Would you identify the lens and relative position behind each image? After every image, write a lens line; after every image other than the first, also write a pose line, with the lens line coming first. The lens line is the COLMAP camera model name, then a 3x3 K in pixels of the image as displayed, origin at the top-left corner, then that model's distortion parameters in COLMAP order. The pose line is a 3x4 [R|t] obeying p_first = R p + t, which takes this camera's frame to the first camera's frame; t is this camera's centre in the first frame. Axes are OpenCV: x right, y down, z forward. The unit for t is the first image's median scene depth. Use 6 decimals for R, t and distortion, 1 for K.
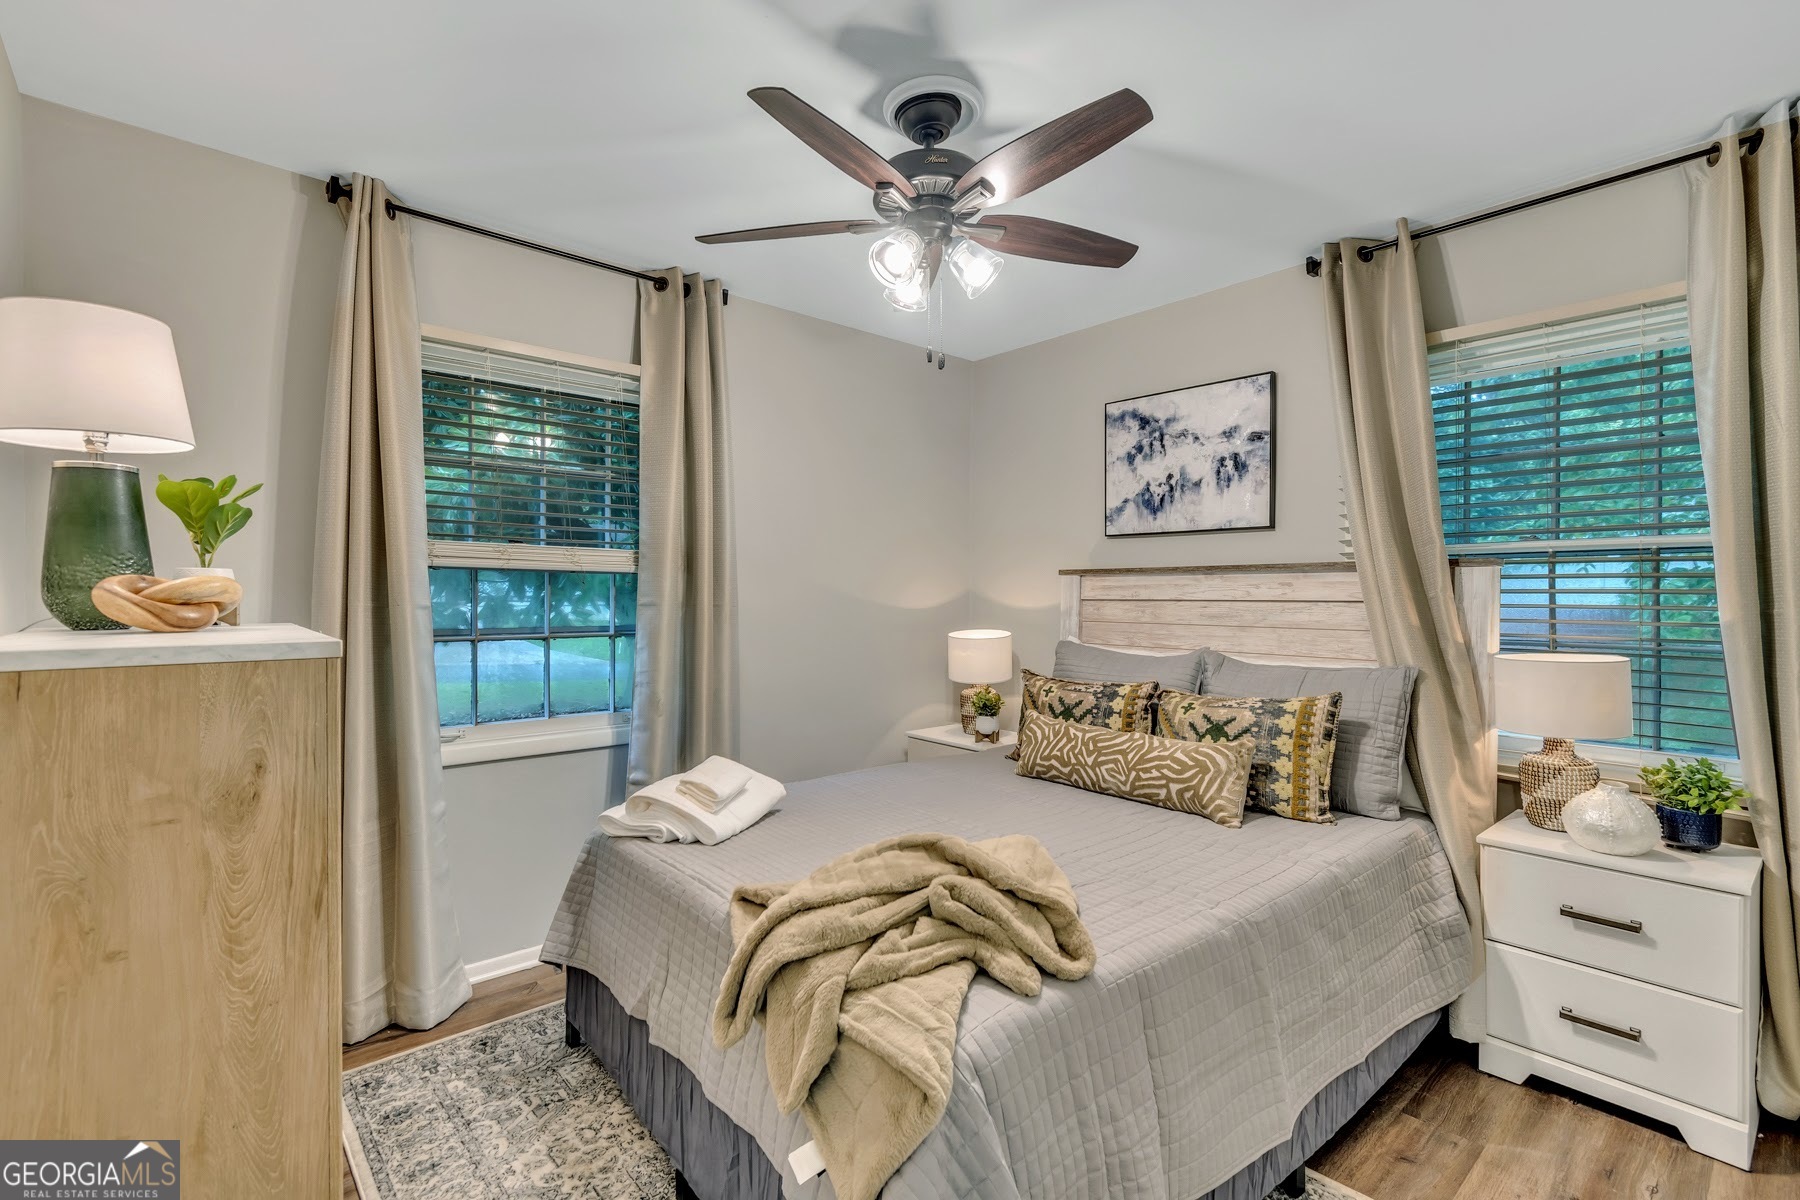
lens RADIAL K [[800.7, 0, 891.8], [0, 800.7, 593.8], [0, 0, 1]] dist [0.004245, -0.002143]
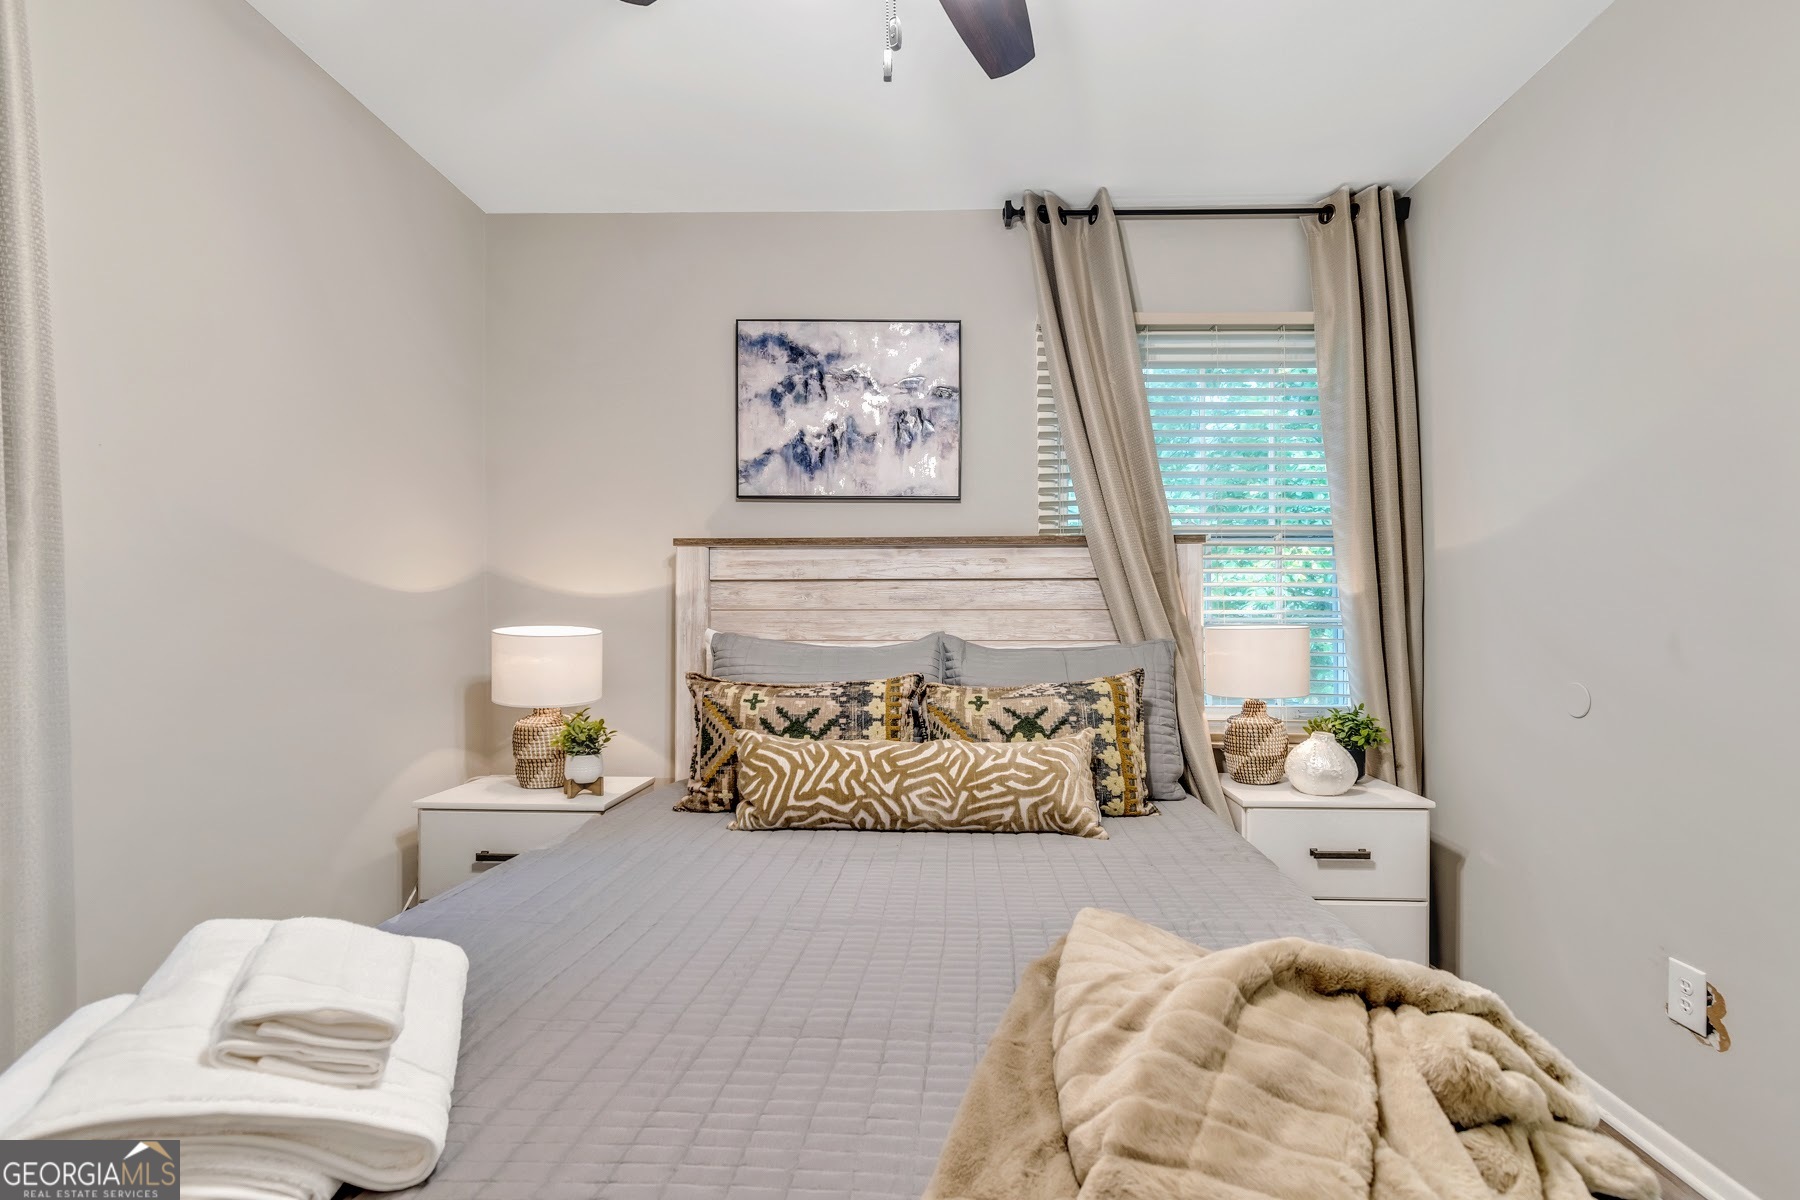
lens RADIAL K [[825.2, 0, 903.9], [0, 825.2, 632.4], [0, 0, 1]] dist [0.002184, 0.000174]
pose [[0.671667, -0.003101, 0.740847, -0.253925], [-0.003458, 0.999967, 0.007321, 0.061418], [-0.740845, -0.007479, 0.671634, 0.462880]]
